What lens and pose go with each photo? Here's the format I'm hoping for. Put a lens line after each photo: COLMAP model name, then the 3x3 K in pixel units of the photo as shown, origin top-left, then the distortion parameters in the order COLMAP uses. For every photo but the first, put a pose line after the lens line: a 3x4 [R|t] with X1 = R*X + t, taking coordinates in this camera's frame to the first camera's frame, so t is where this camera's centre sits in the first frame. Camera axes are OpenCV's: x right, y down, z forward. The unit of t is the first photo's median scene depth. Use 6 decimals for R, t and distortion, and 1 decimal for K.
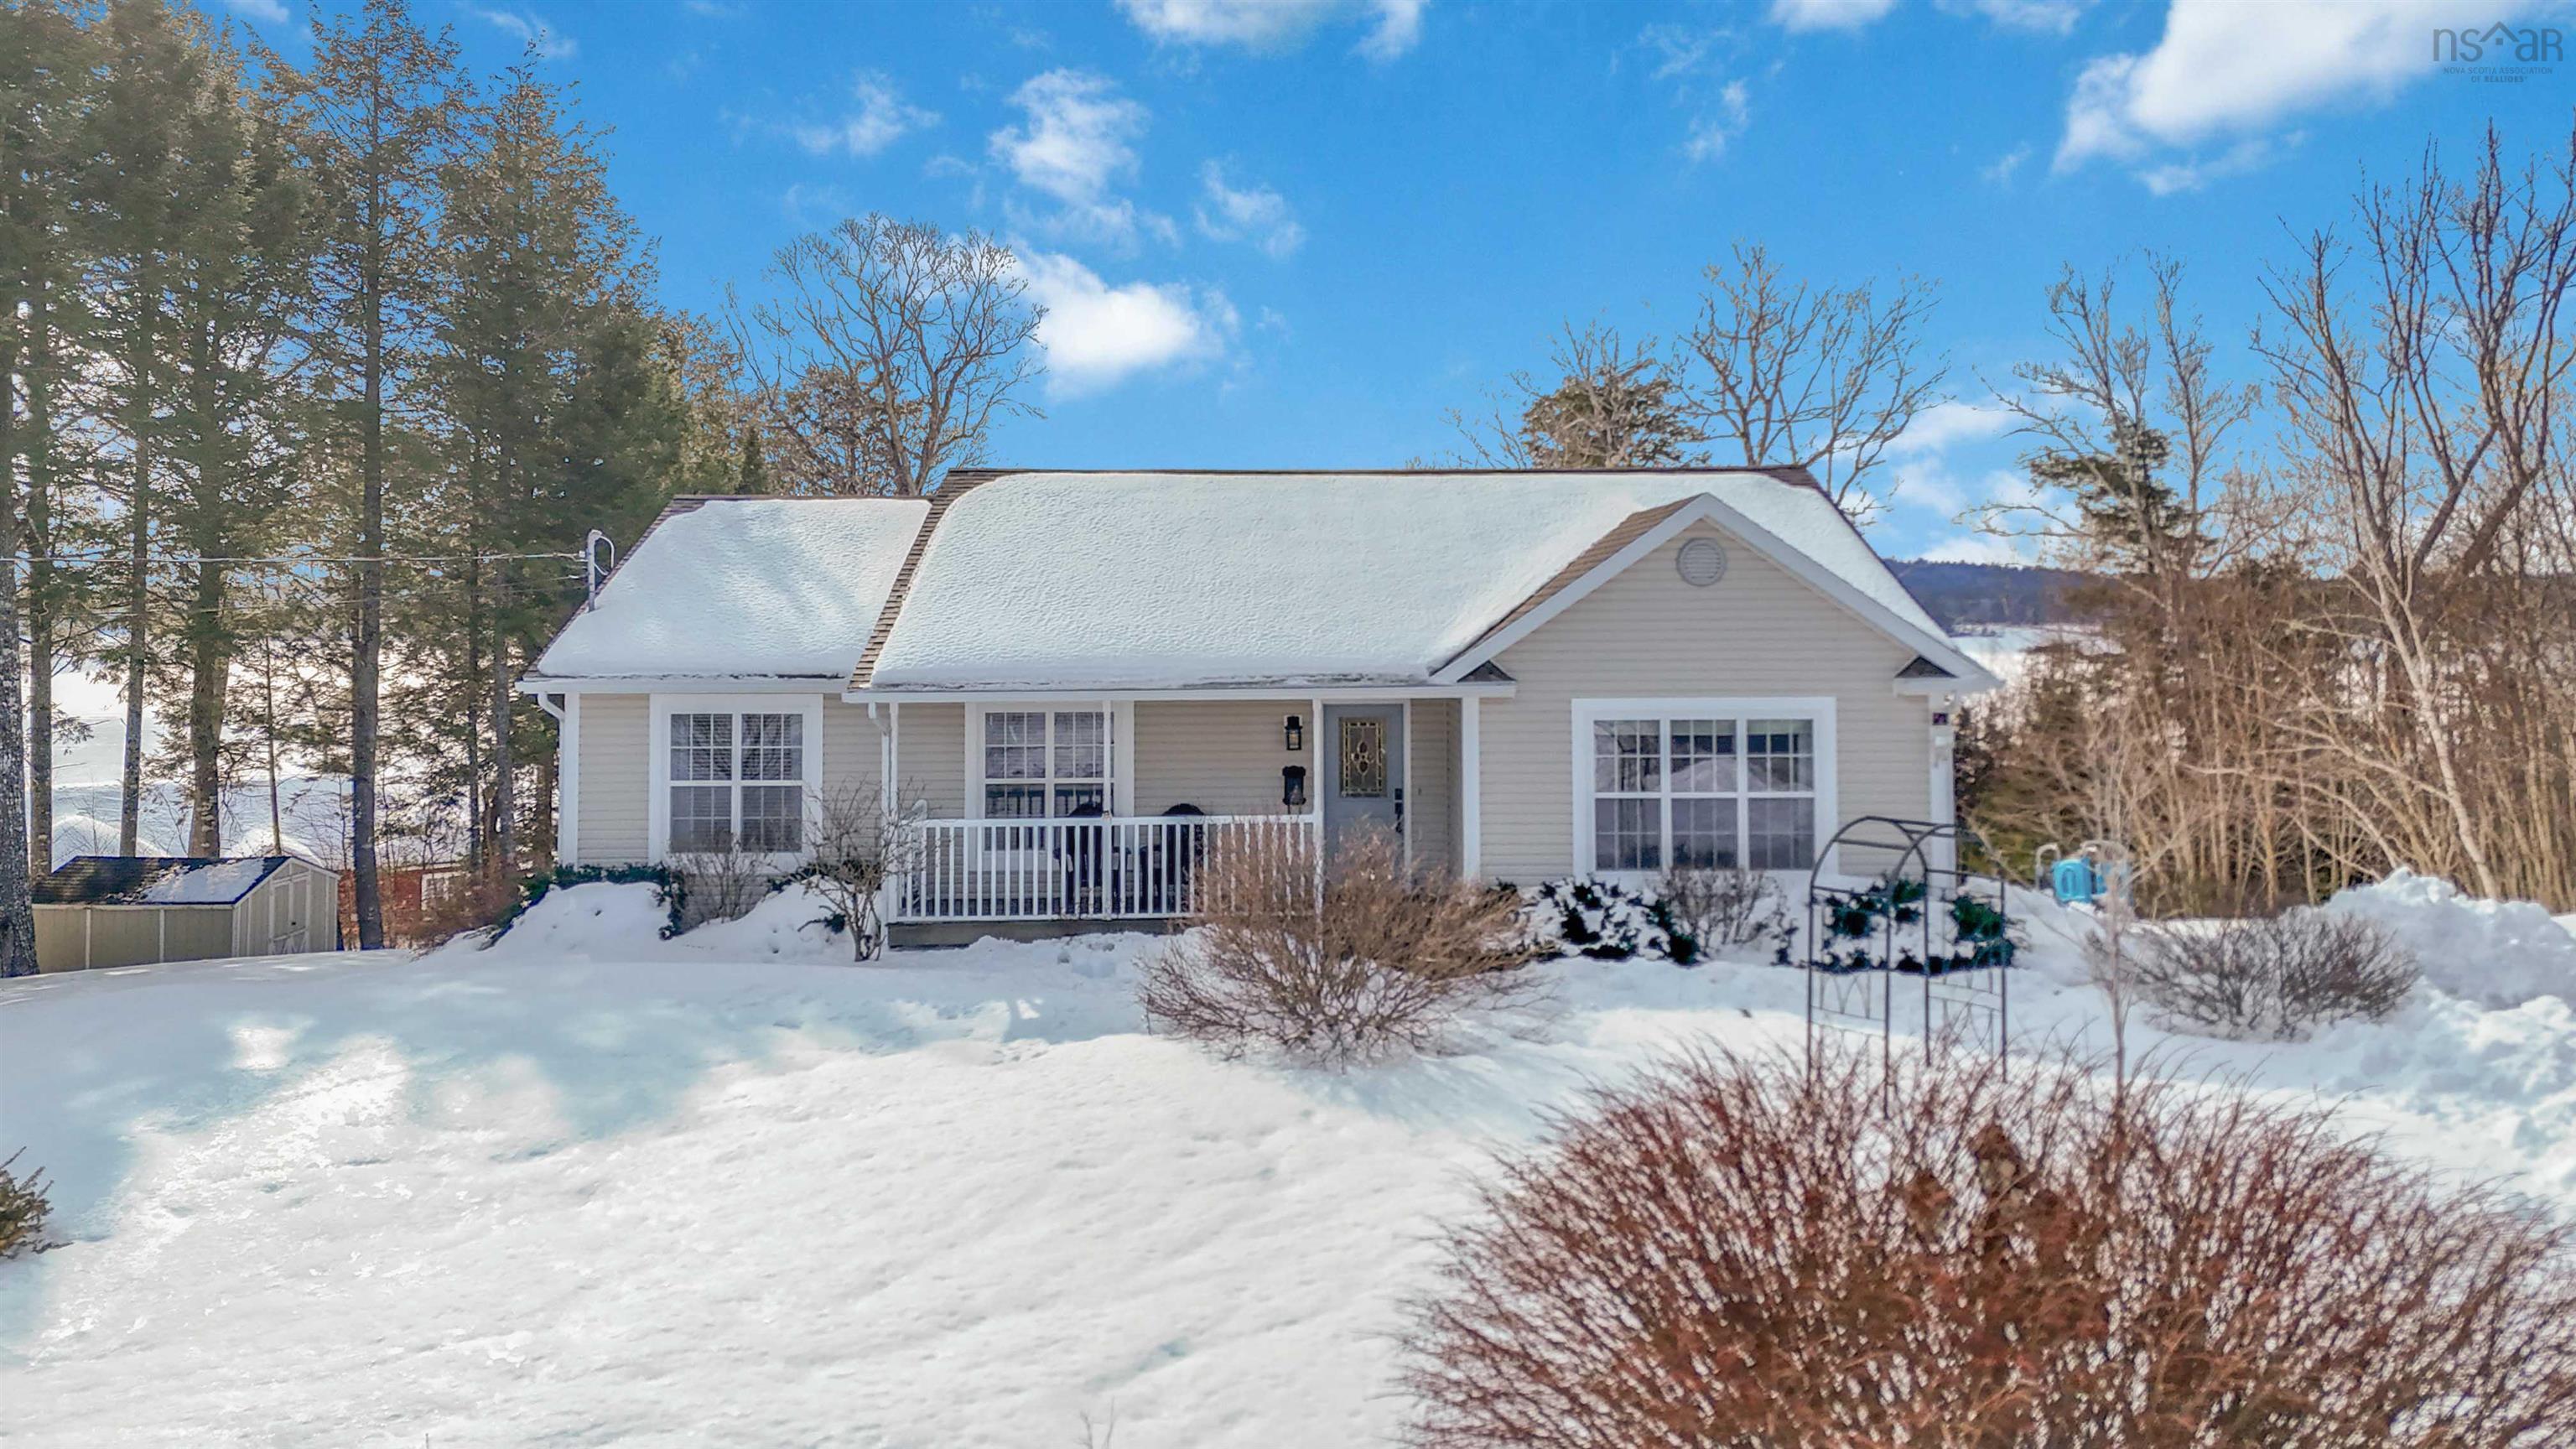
lens RADIAL K [[1926.7, 0, 1293.7], [0, 1926.7, 479.9], [0, 0, 1]] dist [0.080582, -0.001541]
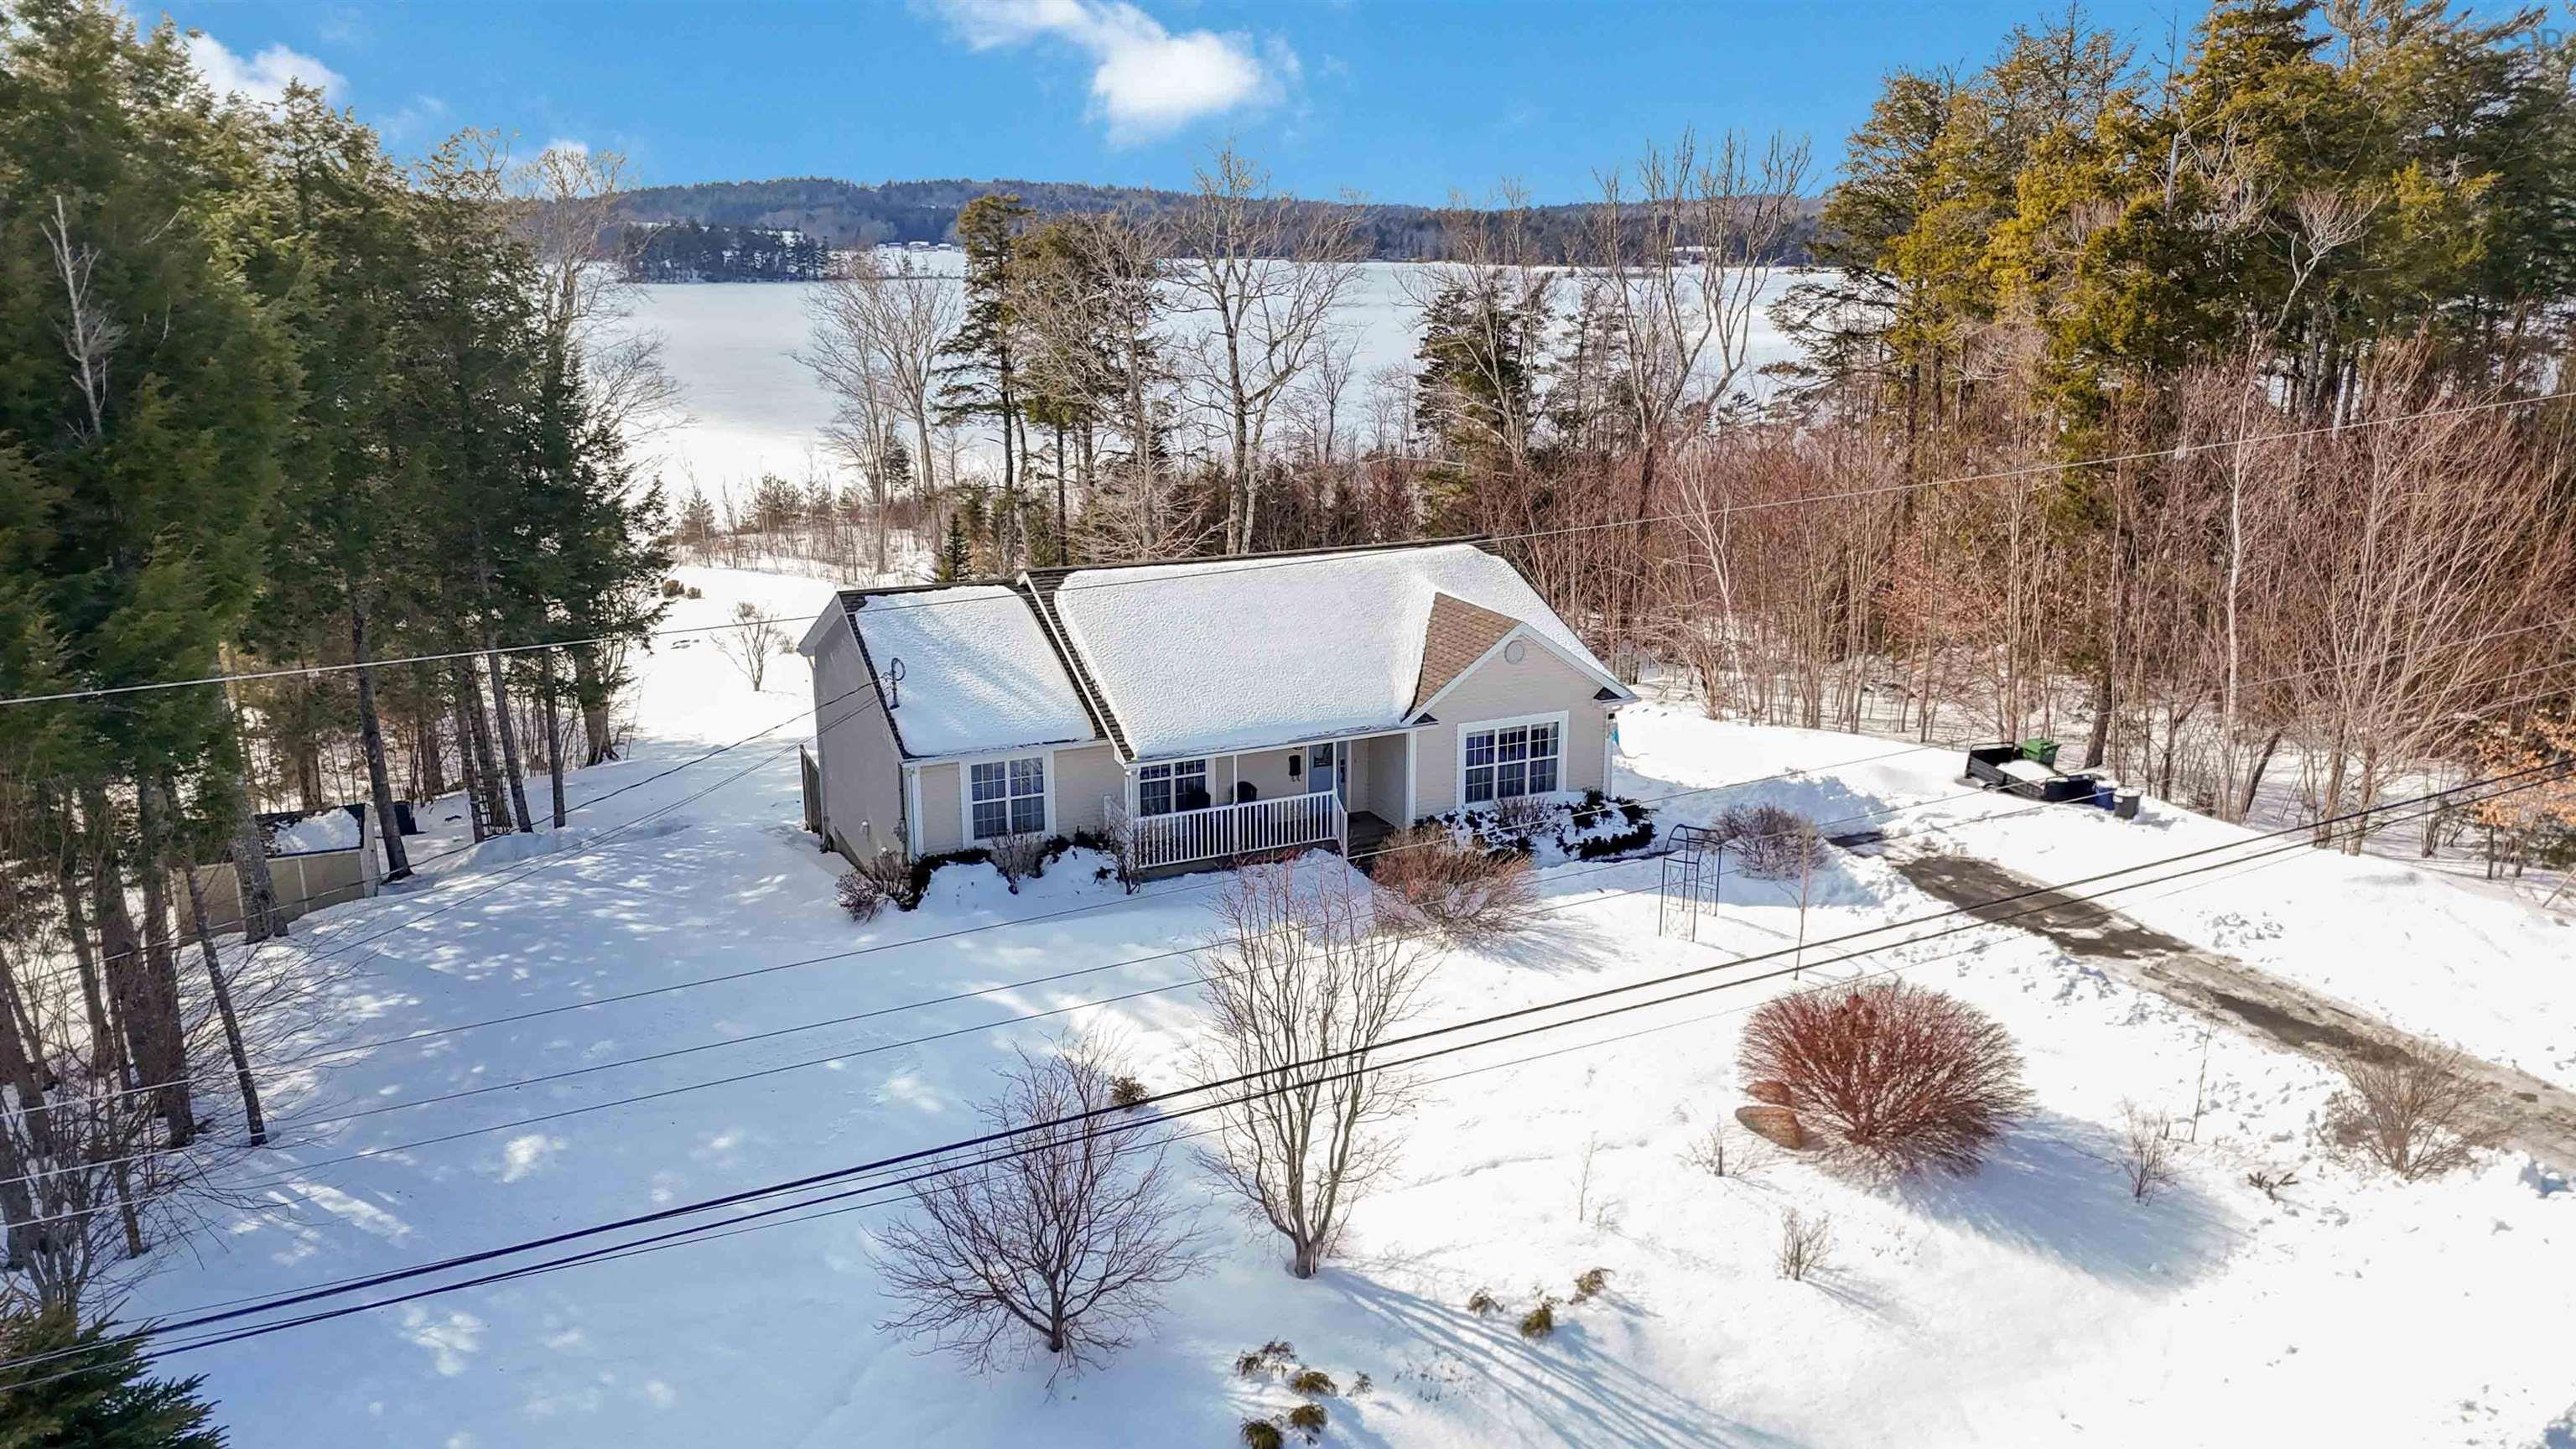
lens RADIAL K [[1894.7, 0, 1296.7], [0, 1894.7, 717.9], [0, 0, 1]] dist [0.088795, -0.085260]
pose [[0.916540, -0.100728, 0.387051, -0.755468], [-0.025527, 0.951058, 0.307955, -0.486564], [-0.399128, -0.292133, 0.869112, -0.633479]]
